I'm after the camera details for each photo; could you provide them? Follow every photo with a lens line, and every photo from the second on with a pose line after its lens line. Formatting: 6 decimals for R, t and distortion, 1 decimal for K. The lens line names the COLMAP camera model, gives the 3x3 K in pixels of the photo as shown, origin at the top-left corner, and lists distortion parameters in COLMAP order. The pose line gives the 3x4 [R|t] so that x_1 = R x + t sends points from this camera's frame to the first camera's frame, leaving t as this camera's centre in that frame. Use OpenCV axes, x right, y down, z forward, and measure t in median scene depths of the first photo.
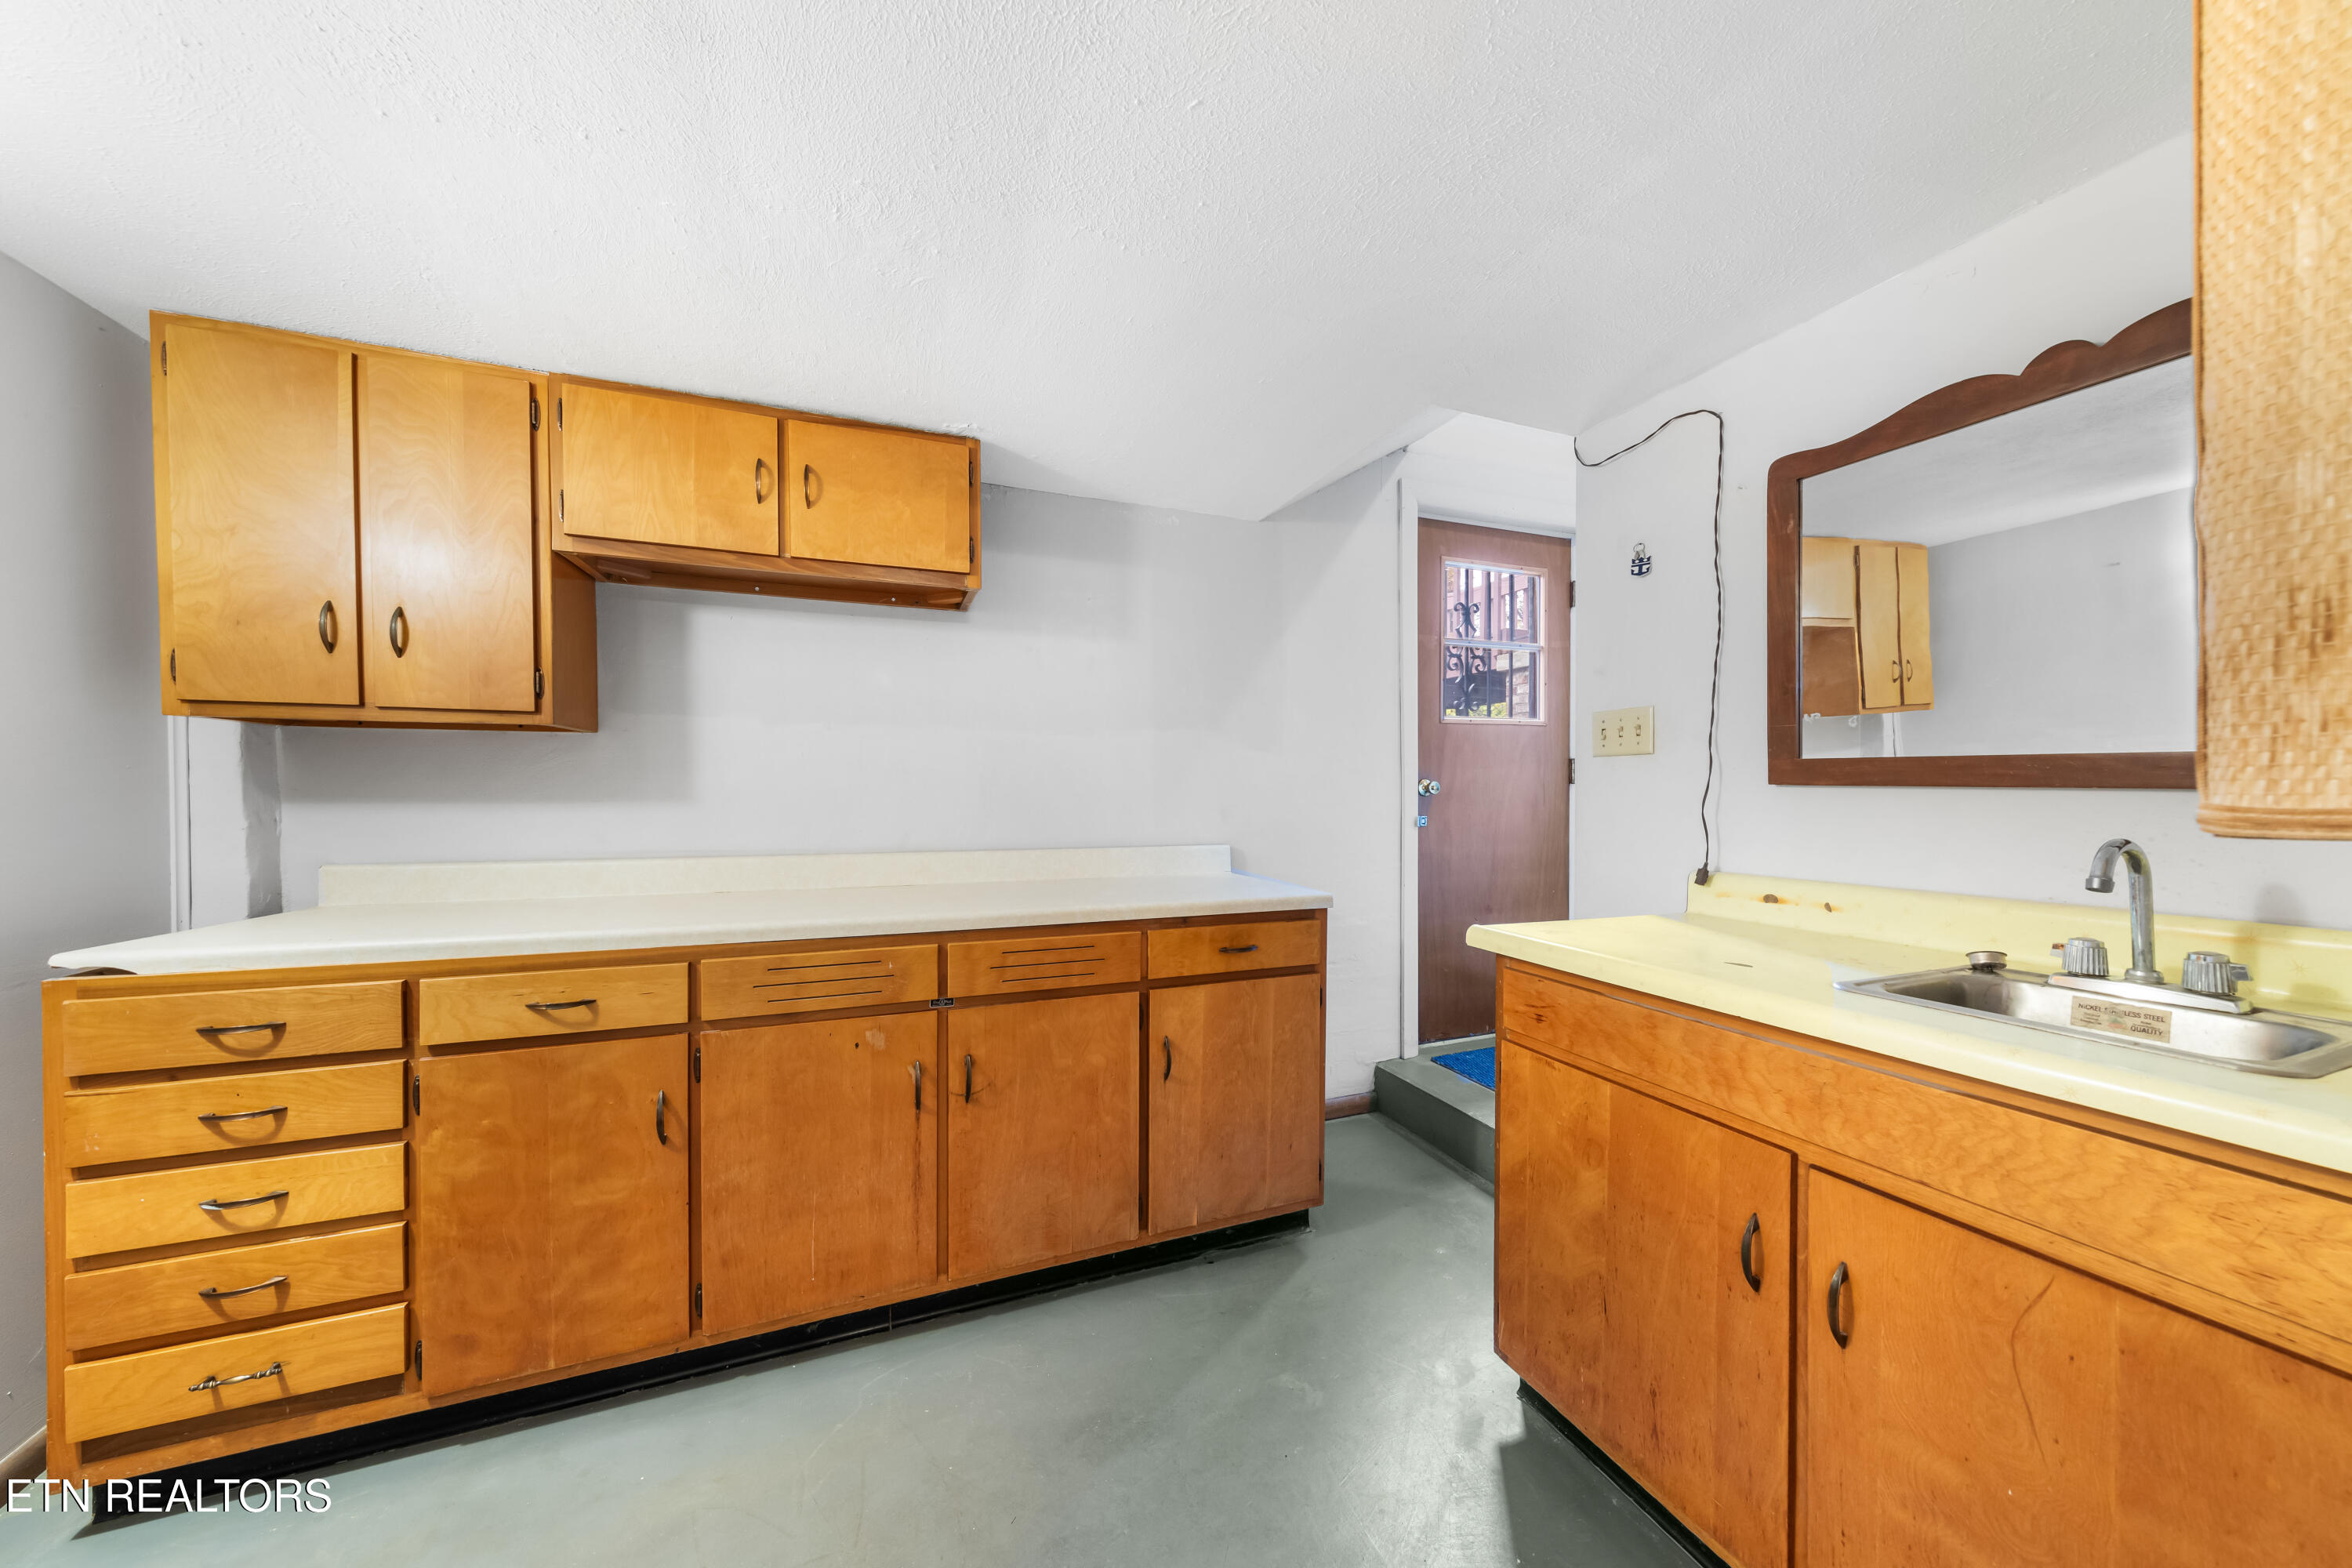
lens RADIAL K [[813.2, 0, 1152.9], [0, 813.2, 791.8], [0, 0, 1]] dist [0.007934, -0.000622]
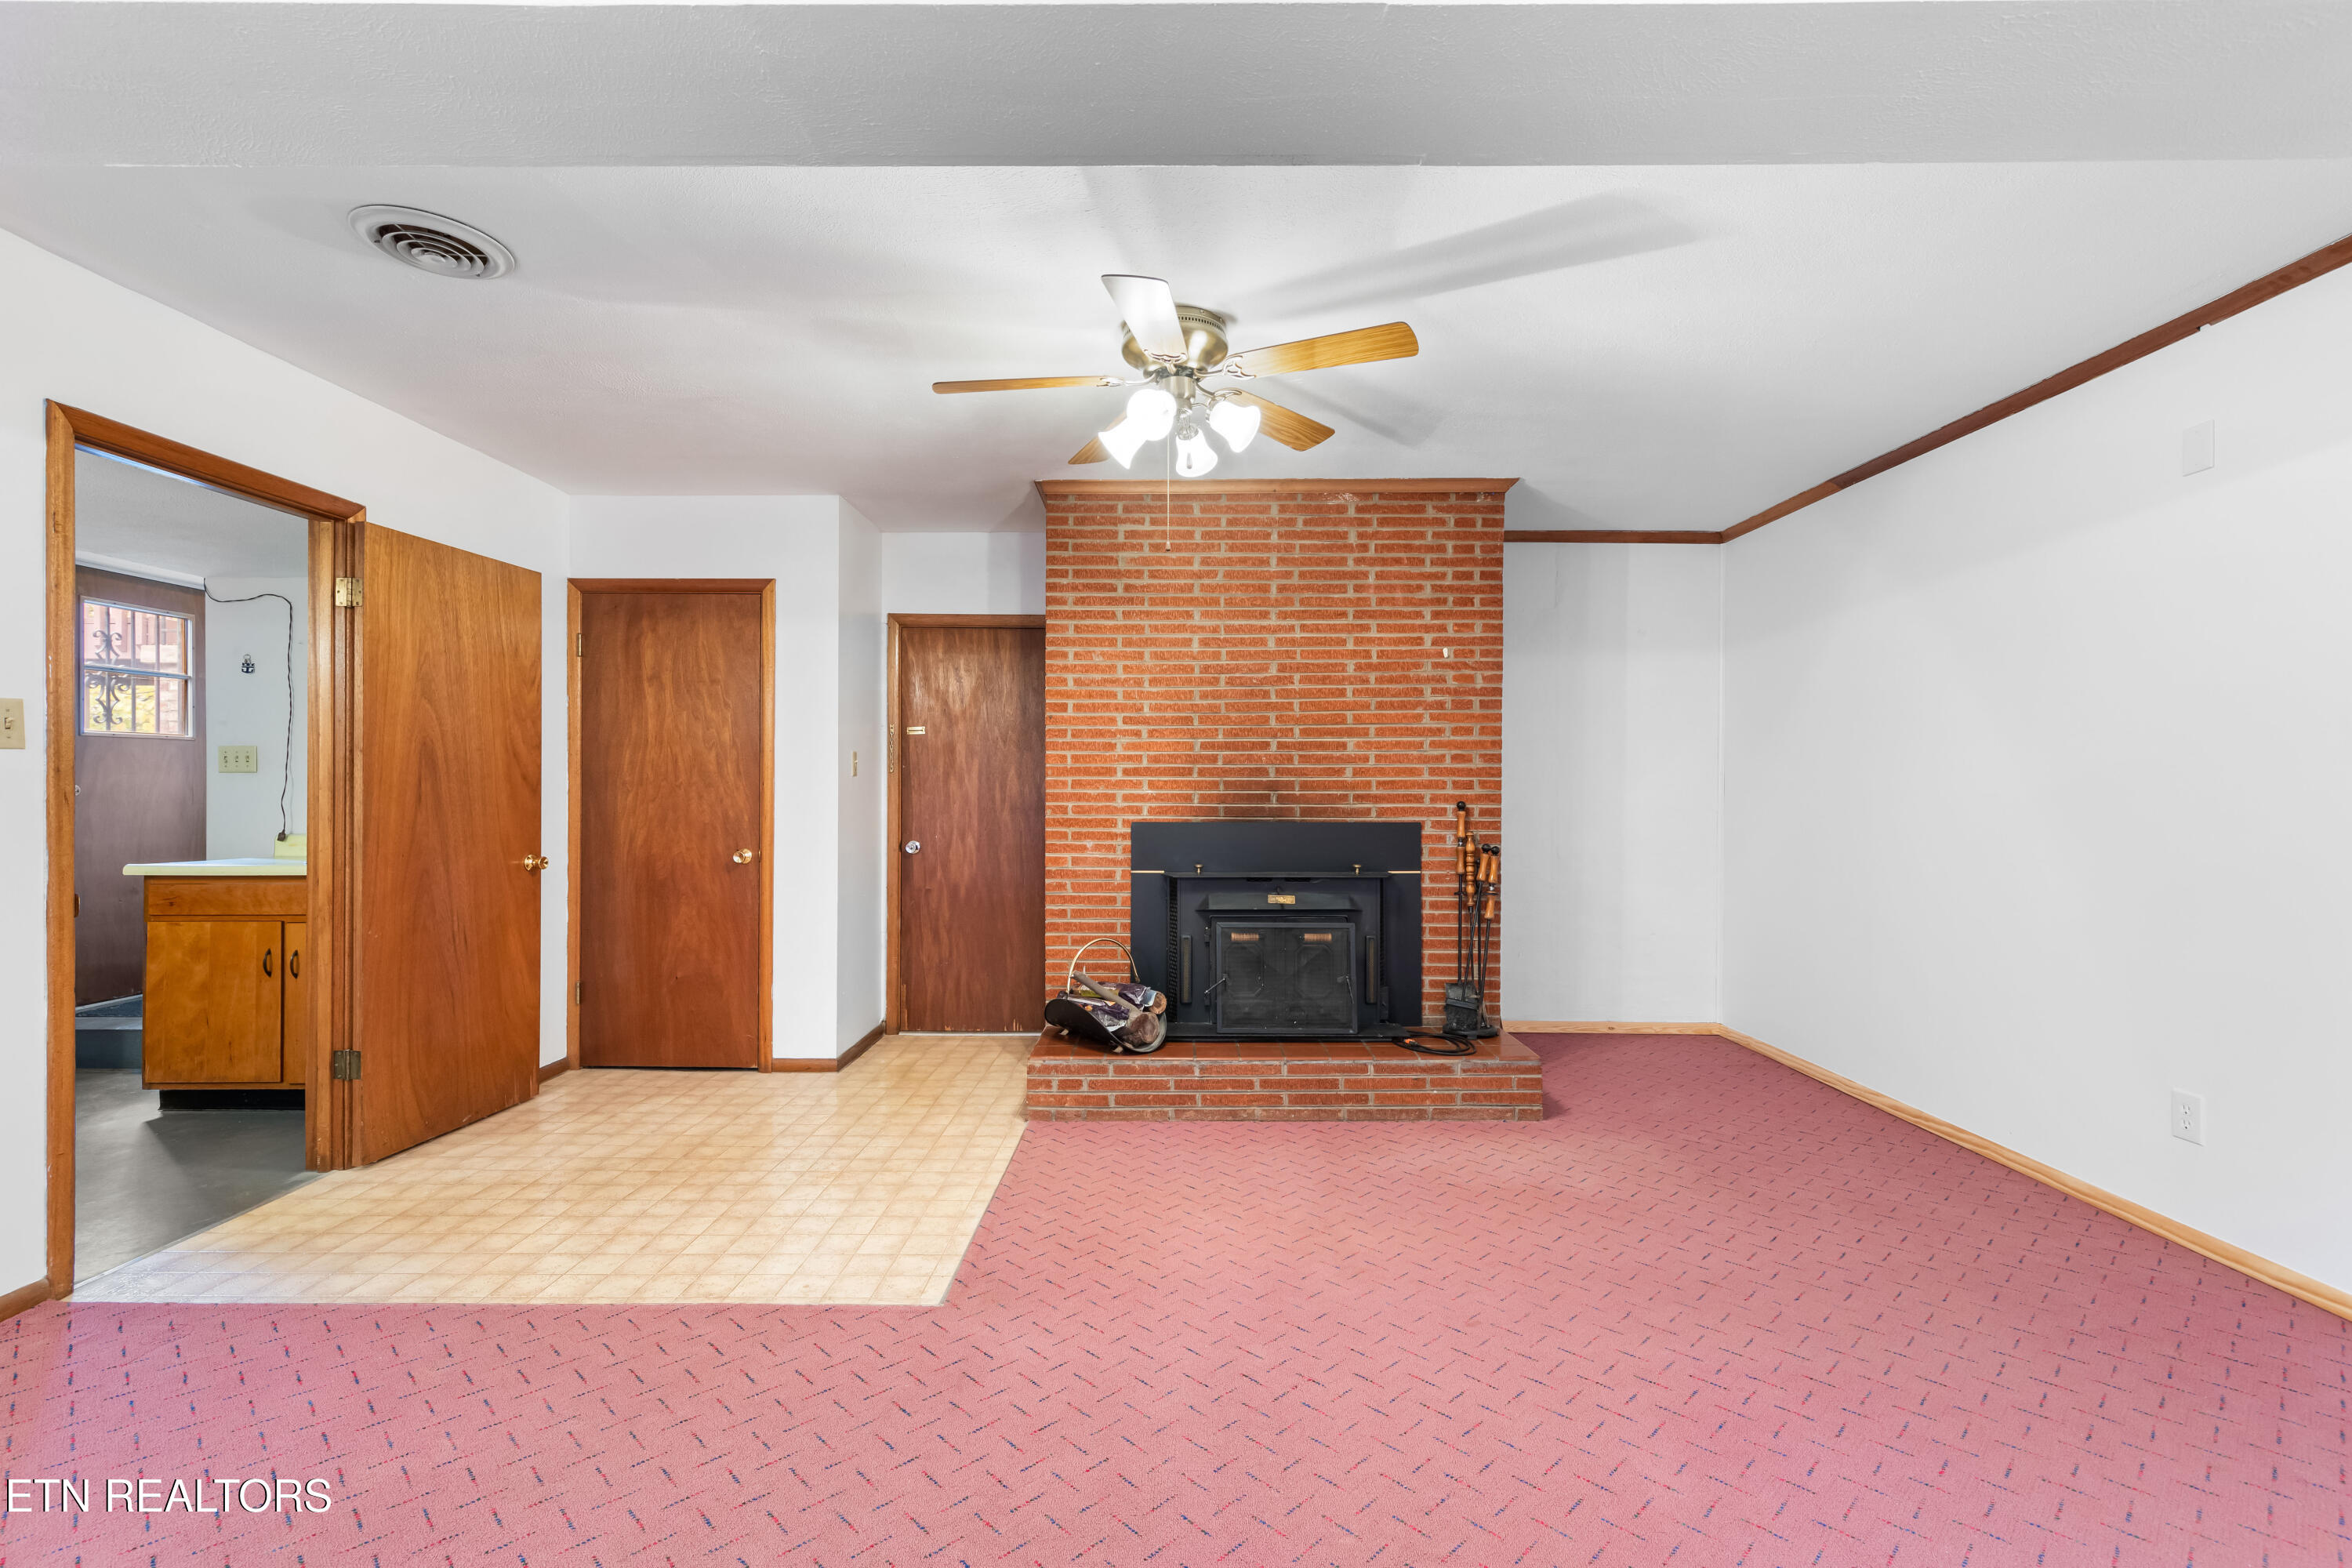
lens RADIAL K [[1017.6, 0, 1169.2], [0, 1017.6, 796.4], [0, 0, 1]] dist [0.008770, 0.000625]
pose [[0.375513, -0.005595, 0.926800, -1.033928], [0.001717, 0.999984, 0.005341, -0.003092], [-0.926816, -0.000415, 0.375517, -2.433123]]
